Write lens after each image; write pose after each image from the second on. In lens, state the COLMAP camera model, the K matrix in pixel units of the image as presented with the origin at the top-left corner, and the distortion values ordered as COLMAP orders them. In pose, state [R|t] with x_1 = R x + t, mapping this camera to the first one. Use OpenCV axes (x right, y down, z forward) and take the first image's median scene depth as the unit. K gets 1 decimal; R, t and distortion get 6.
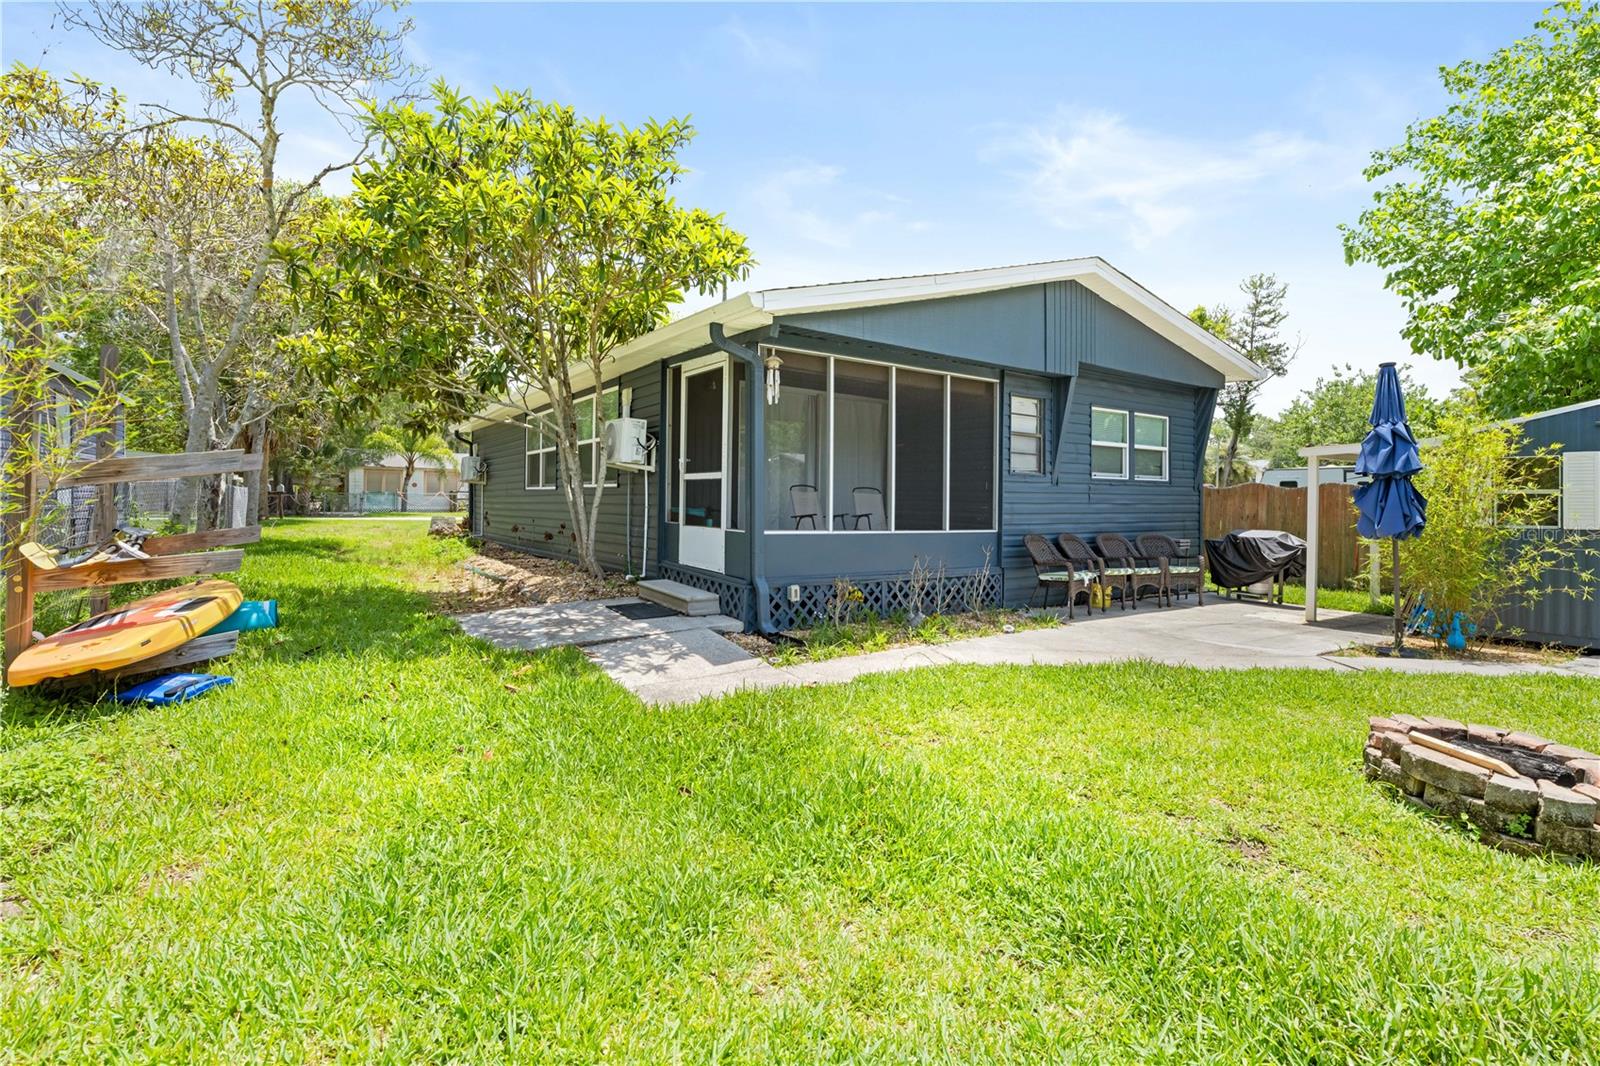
lens RADIAL K [[737.1, 0, 792.0], [0, 737.1, 484.6], [0, 0, 1]] dist [-0.002273, 0.002512]
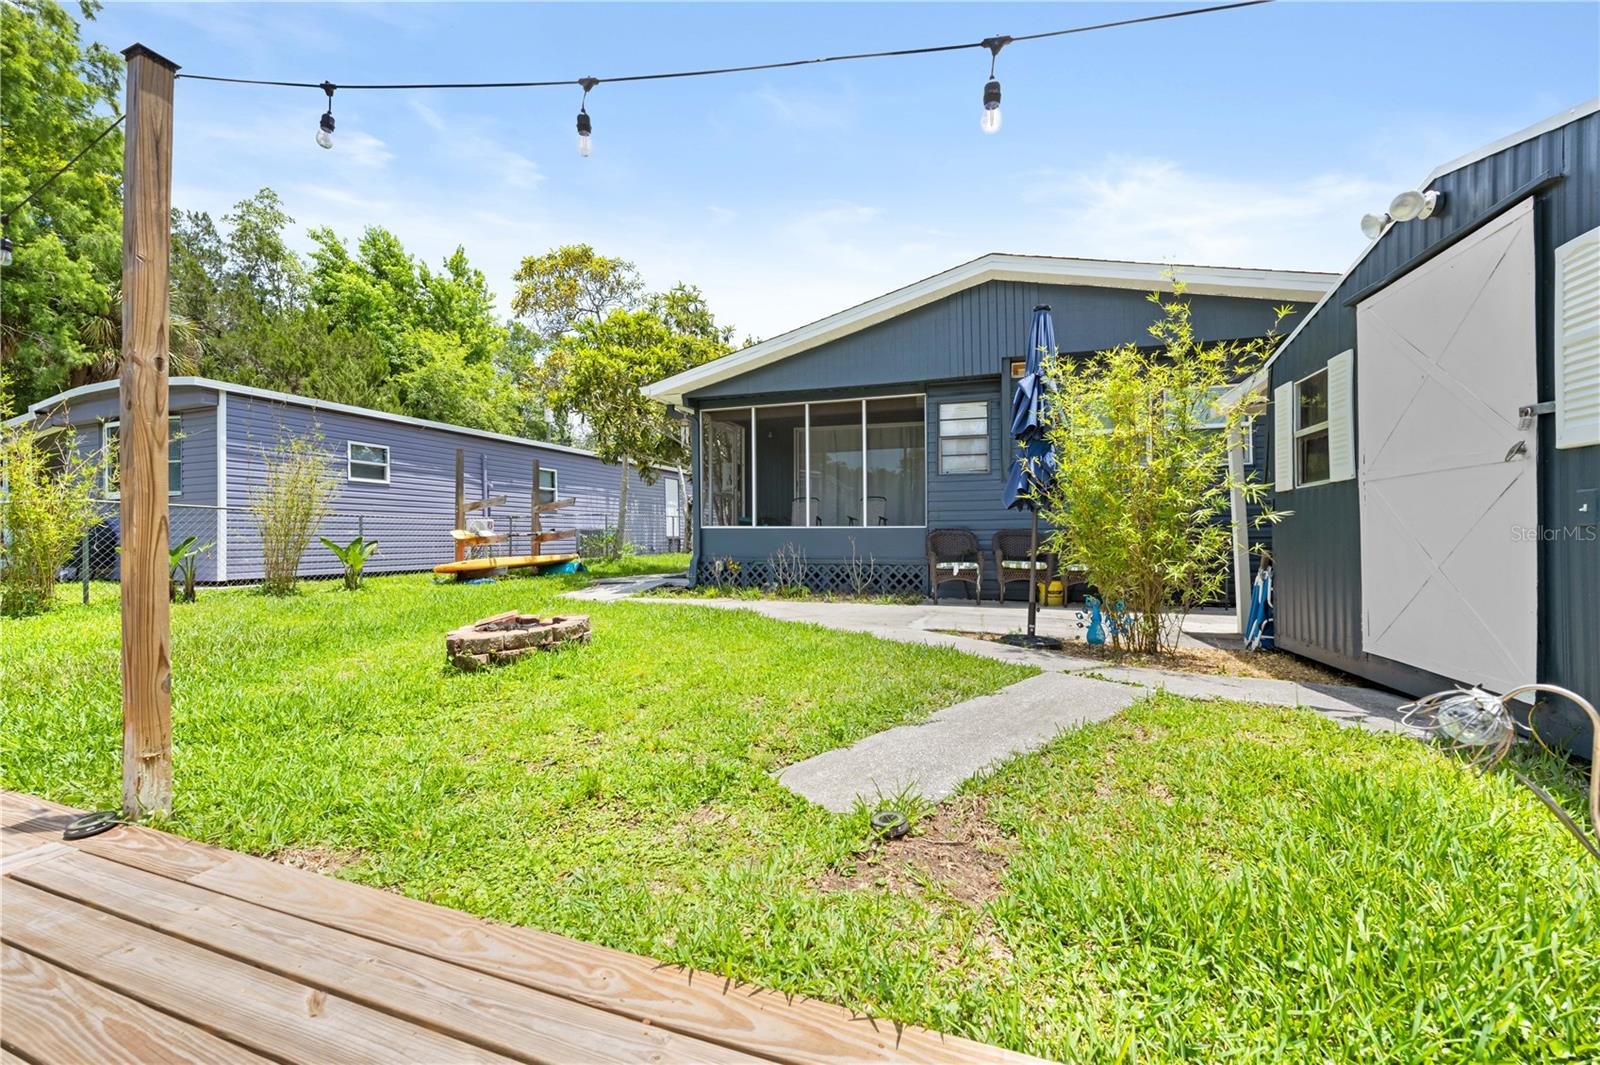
lens RADIAL K [[649.9, 0, 813.4], [0, 649.9, 531.8], [0, 0, 1]] dist [0.006850, -0.000400]
pose [[0.599043, -0.023826, -0.800362, 0.985521], [0.028174, 0.999565, -0.008669, 0.074044], [0.800221, -0.017356, 0.599454, 0.275382]]
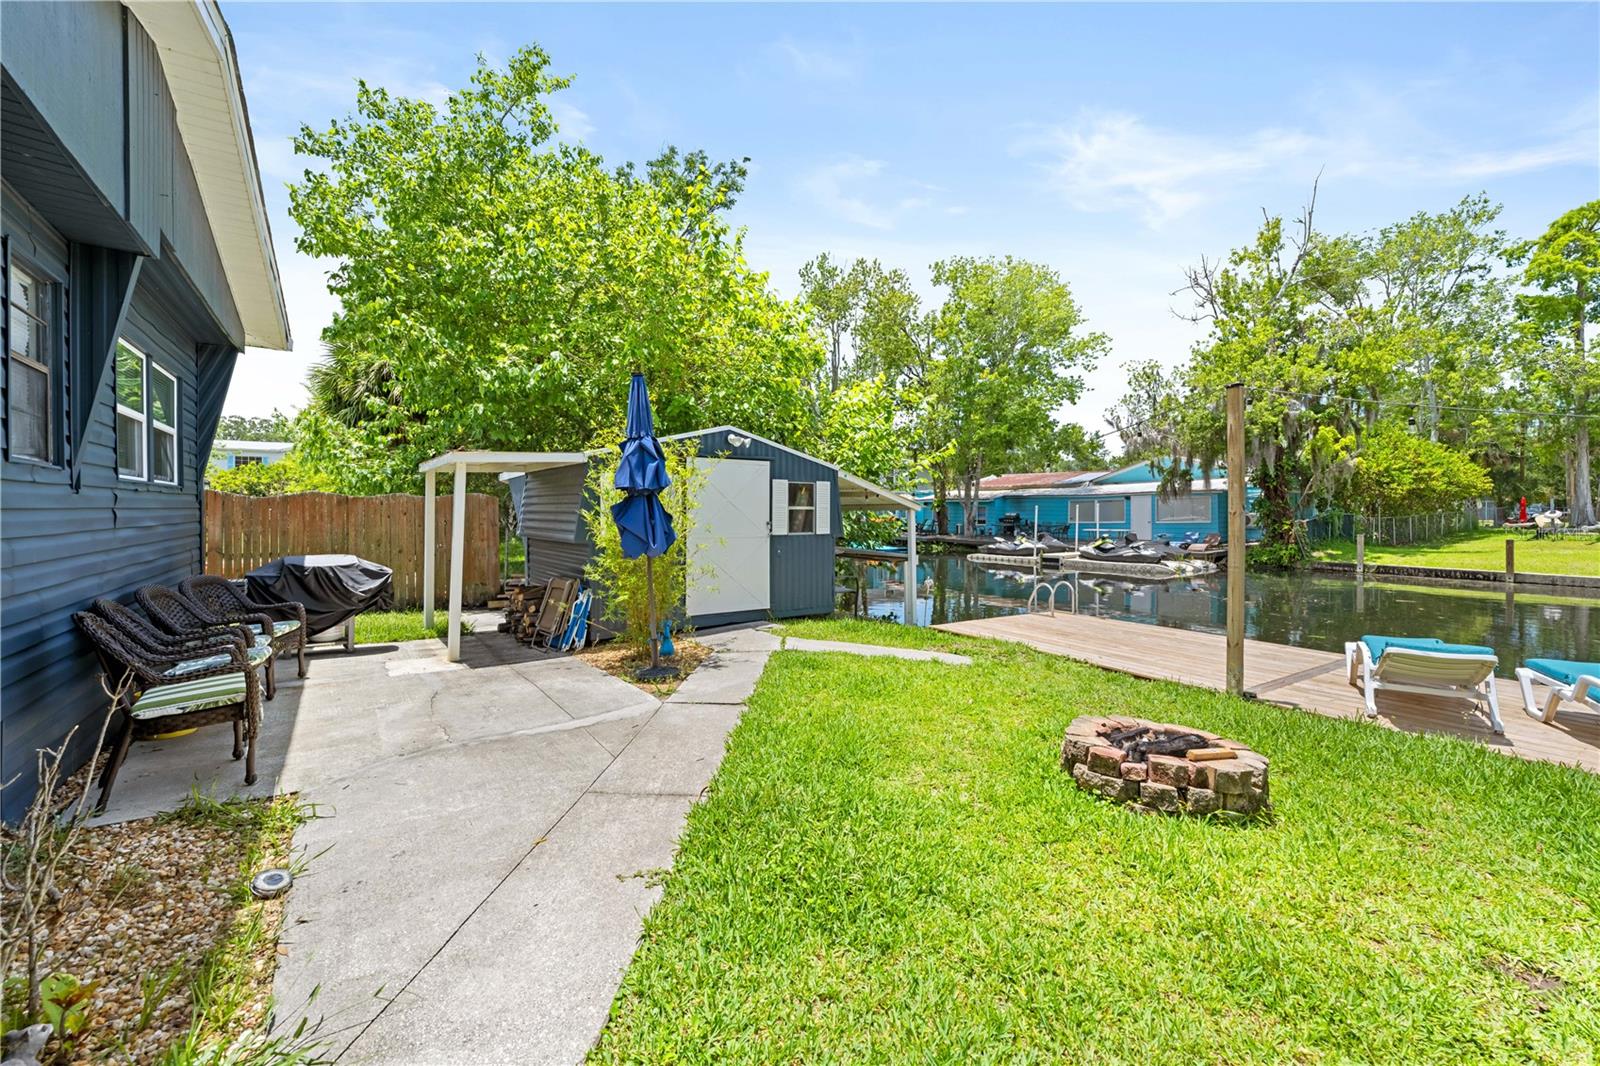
lens RADIAL K [[654.7, 0, 797.0], [0, 654.7, 510.6], [0, 0, 1]] dist [-0.001339, 0.000593]
pose [[0.002056, -0.012513, 0.999920, -0.031285], [-0.020361, 0.999714, 0.012552, -0.001460], [-0.999791, -0.020385, 0.001801, 0.624328]]
